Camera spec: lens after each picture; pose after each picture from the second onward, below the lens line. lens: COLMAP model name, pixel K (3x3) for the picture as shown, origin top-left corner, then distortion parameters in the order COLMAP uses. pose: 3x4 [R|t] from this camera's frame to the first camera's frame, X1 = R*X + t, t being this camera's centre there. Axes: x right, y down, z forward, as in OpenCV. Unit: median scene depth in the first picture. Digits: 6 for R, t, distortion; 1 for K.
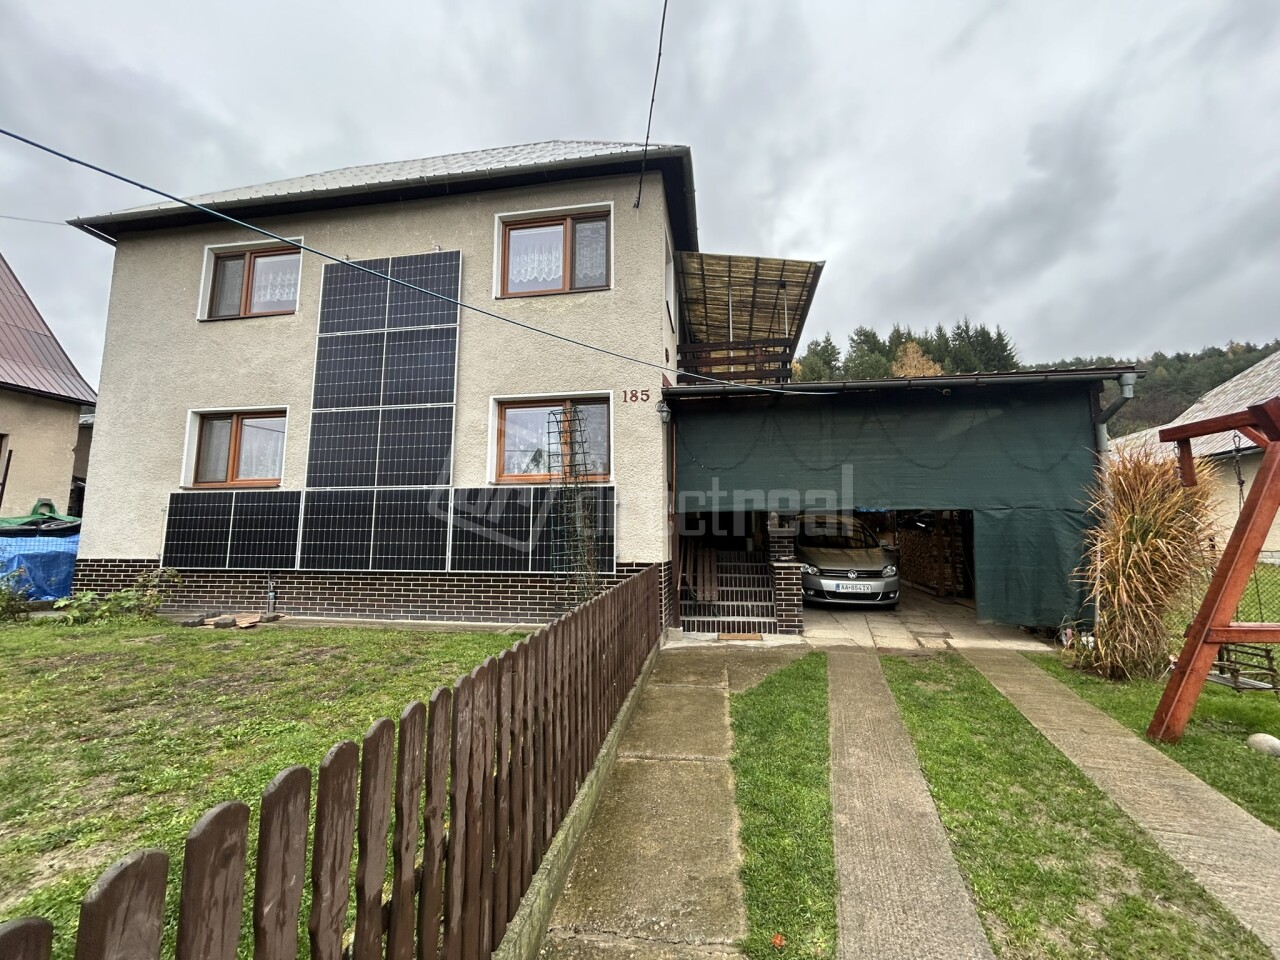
lens RADIAL K [[516.3, 0, 644.6], [0, 516.3, 476.5], [0, 0, 1]] dist [-0.001060, 0.000081]
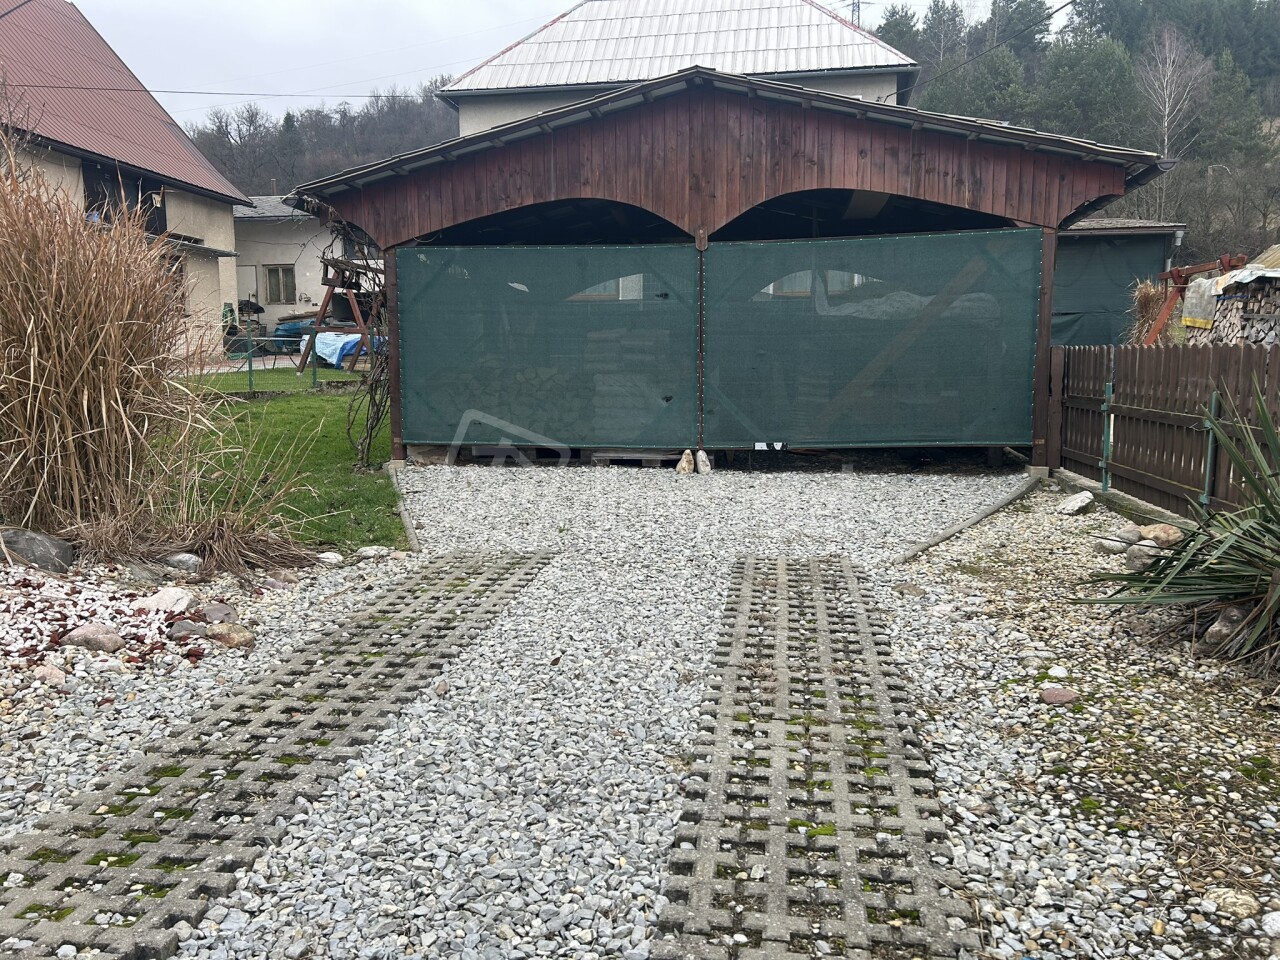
lens RADIAL K [[961.2, 0, 640.0], [0, 961.2, 480.0], [0, 0, 1]] dist [0.054817, -0.060323]
pose [[0.999882, -0.001159, -0.015298, -0.587306], [0.004737, 0.971752, 0.235957, -0.124152], [0.014593, -0.236001, 0.971643, -1.738003]]
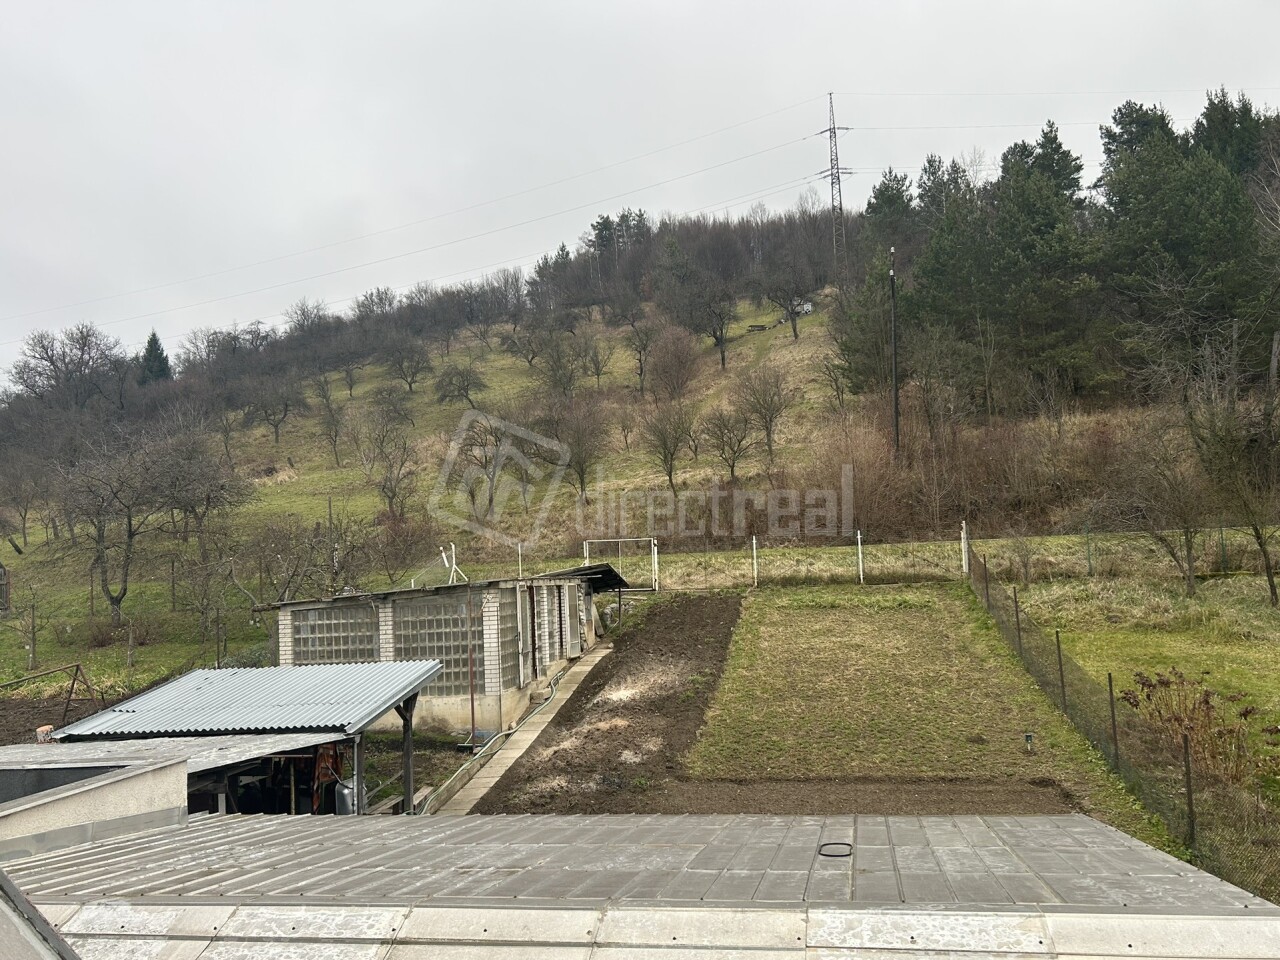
lens RADIAL K [[1014.5, 0, 640.9], [0, 1014.5, 523.0], [0, 0, 1]] dist [0.061019, -0.064872]
pose [[0.998458, -0.048134, -0.027656, 0.350064], [0.049847, 0.996638, 0.065024, -0.286572], [0.024433, -0.066302, 0.997500, 1.786094]]
